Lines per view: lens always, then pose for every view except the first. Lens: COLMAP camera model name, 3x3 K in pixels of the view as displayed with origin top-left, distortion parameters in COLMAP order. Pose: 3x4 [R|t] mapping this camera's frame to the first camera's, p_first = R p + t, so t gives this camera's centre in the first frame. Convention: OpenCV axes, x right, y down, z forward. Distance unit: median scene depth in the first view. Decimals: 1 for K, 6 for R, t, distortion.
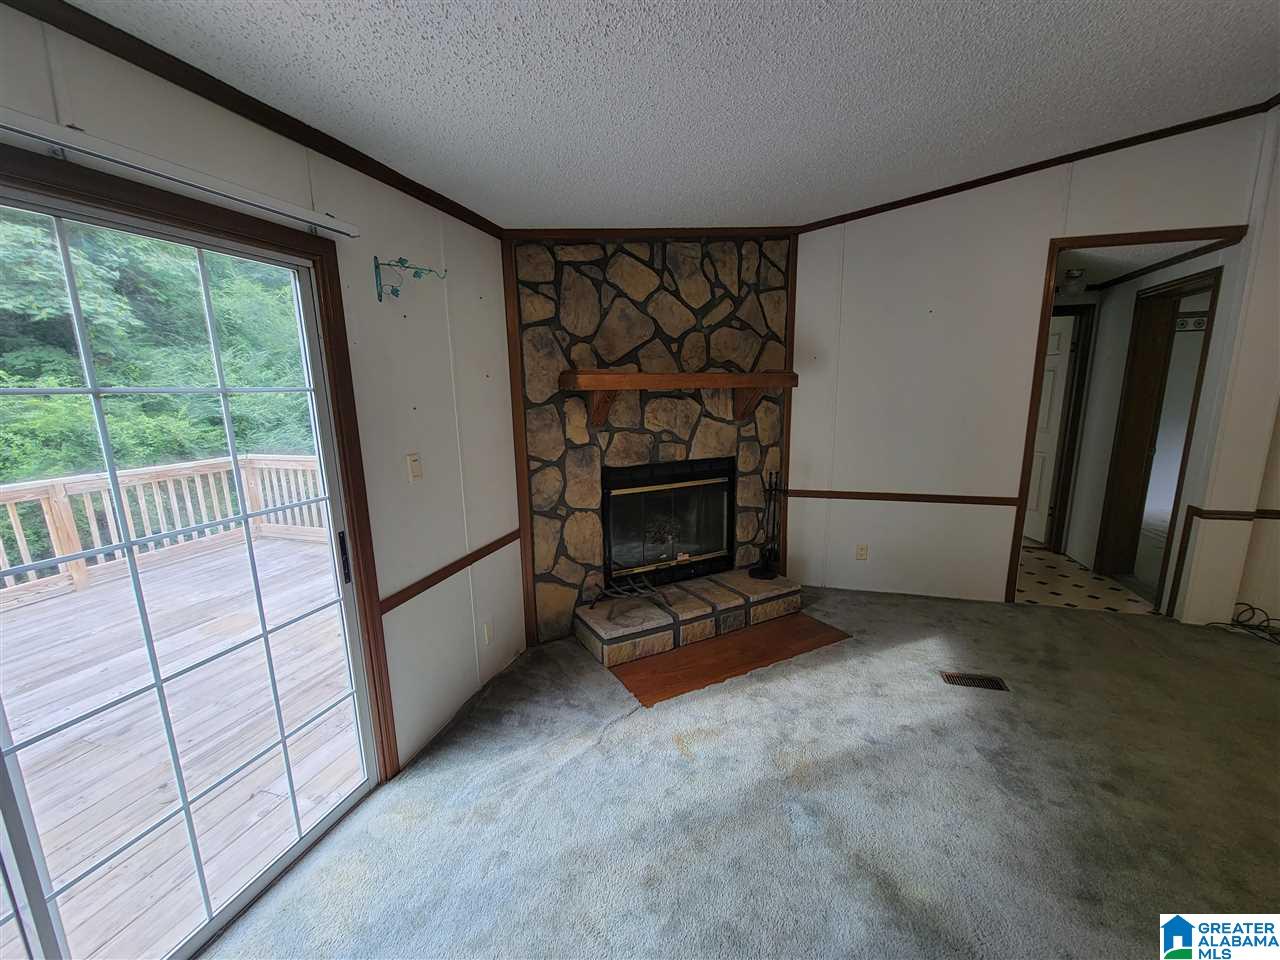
lens RADIAL K [[511.5, 0, 634.5], [0, 511.5, 484.3], [0, 0, 1]] dist [-0.003573, -0.000327]
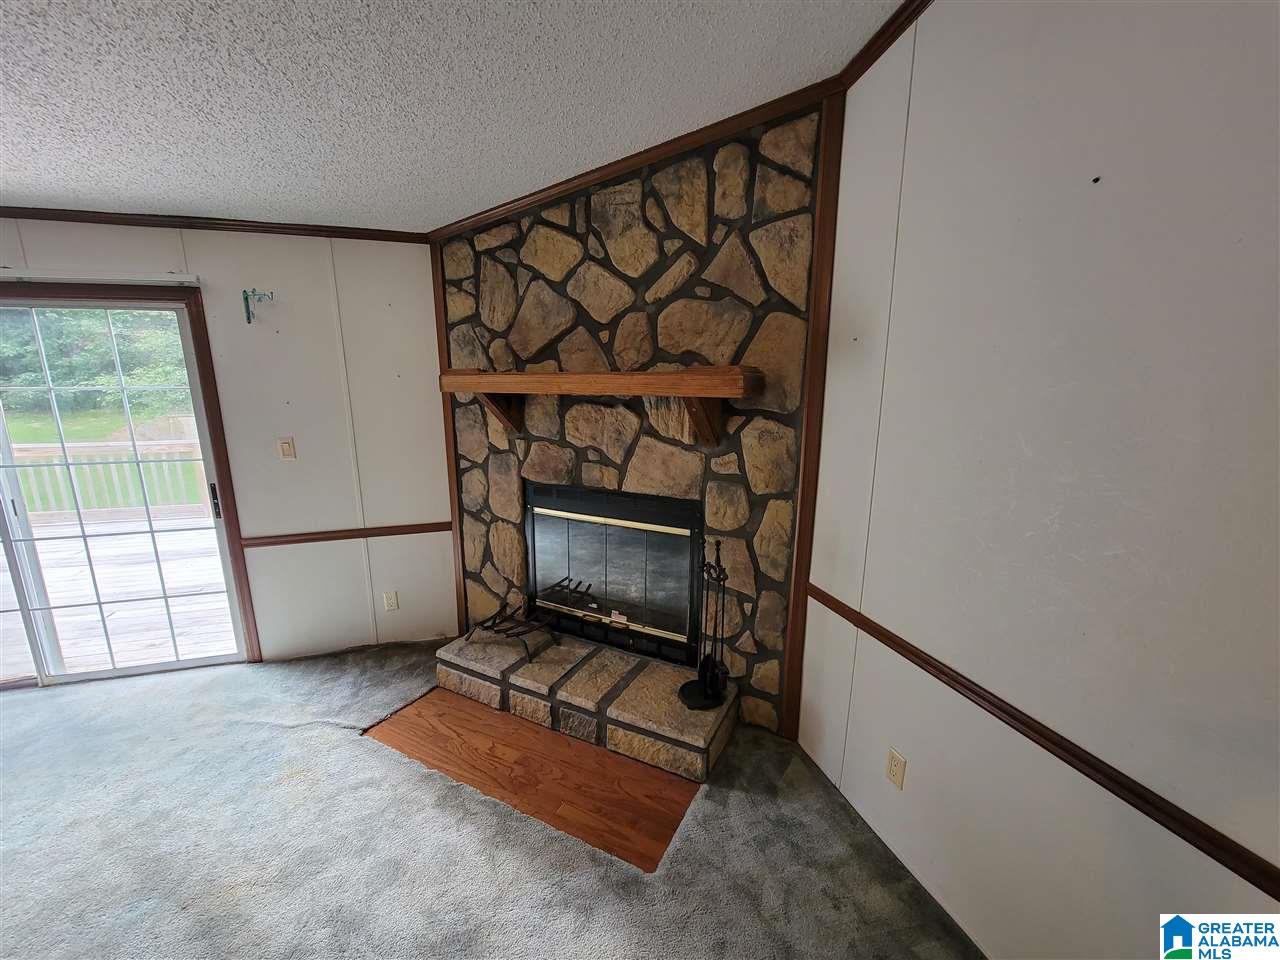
lens RADIAL K [[511.5, 0, 637.8], [0, 511.5, 485.9], [0, 0, 1]] dist [-0.003573, -0.000327]
pose [[0.570397, 0.184488, -0.800382, 0.759289], [-0.159871, 0.980749, 0.112130, -0.152264], [0.805660, 0.064000, 0.588910, 0.641943]]
